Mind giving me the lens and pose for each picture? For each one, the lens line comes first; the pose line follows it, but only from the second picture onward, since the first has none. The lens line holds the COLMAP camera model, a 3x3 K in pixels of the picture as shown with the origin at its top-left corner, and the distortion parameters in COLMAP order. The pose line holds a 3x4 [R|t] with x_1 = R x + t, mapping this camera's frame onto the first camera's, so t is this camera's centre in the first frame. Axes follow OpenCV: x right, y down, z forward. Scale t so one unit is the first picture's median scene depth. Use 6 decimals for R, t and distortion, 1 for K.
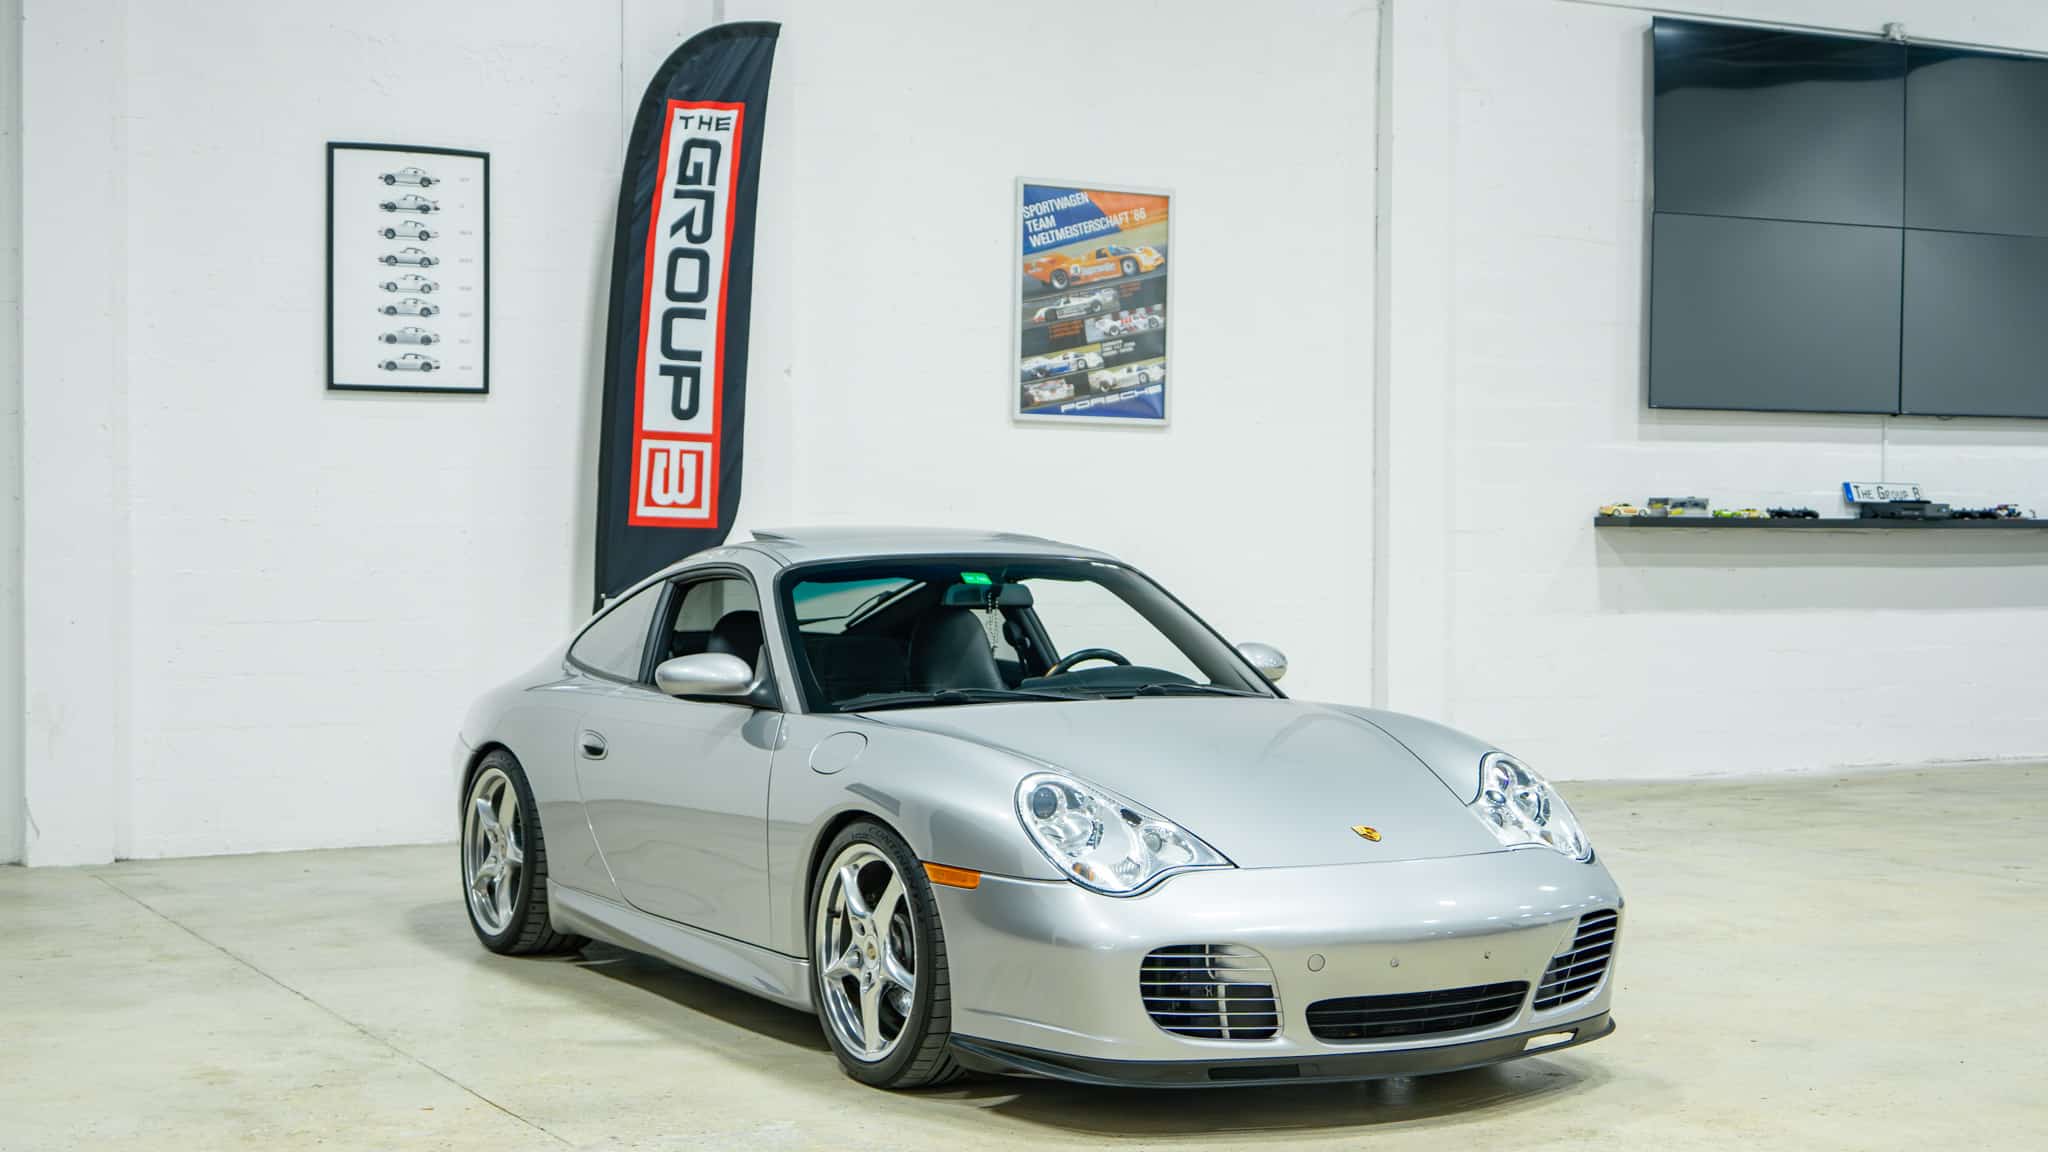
lens RADIAL K [[2889.1, 0, 923.2], [0, 2889.1, 582.3], [0, 0, 1]] dist [-0.018848, 0.008773]
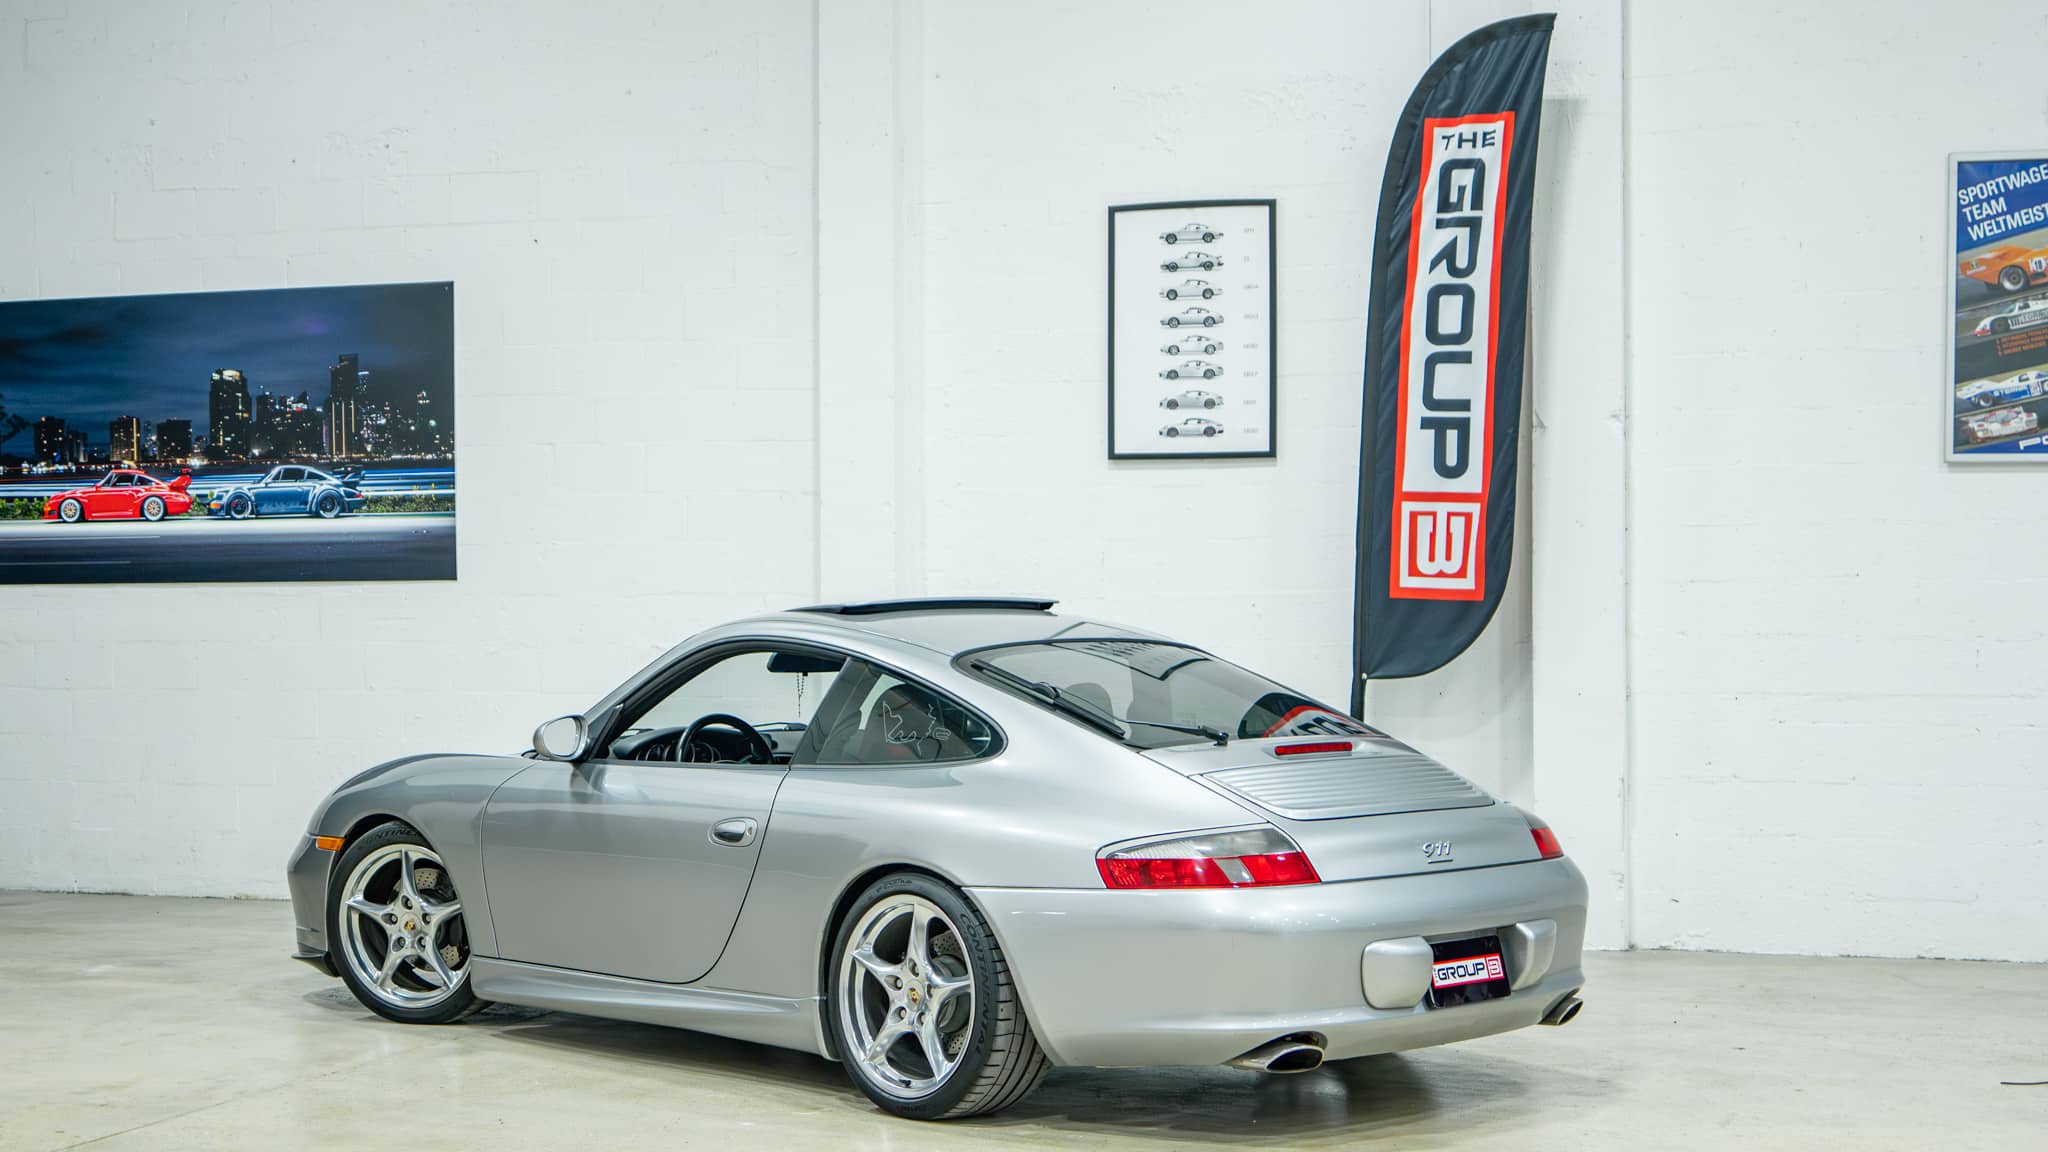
lens RADIAL K [[2949.1, 0, 955.6], [0, 2949.1, 587.5], [0, 0, 1]] dist [0.008167, 0.029863]
pose [[0.677645, -0.005044, -0.735372, 0.477209], [-0.010588, 0.999806, -0.016614, -0.006195], [0.735313, 0.019044, 0.677460, 0.278158]]
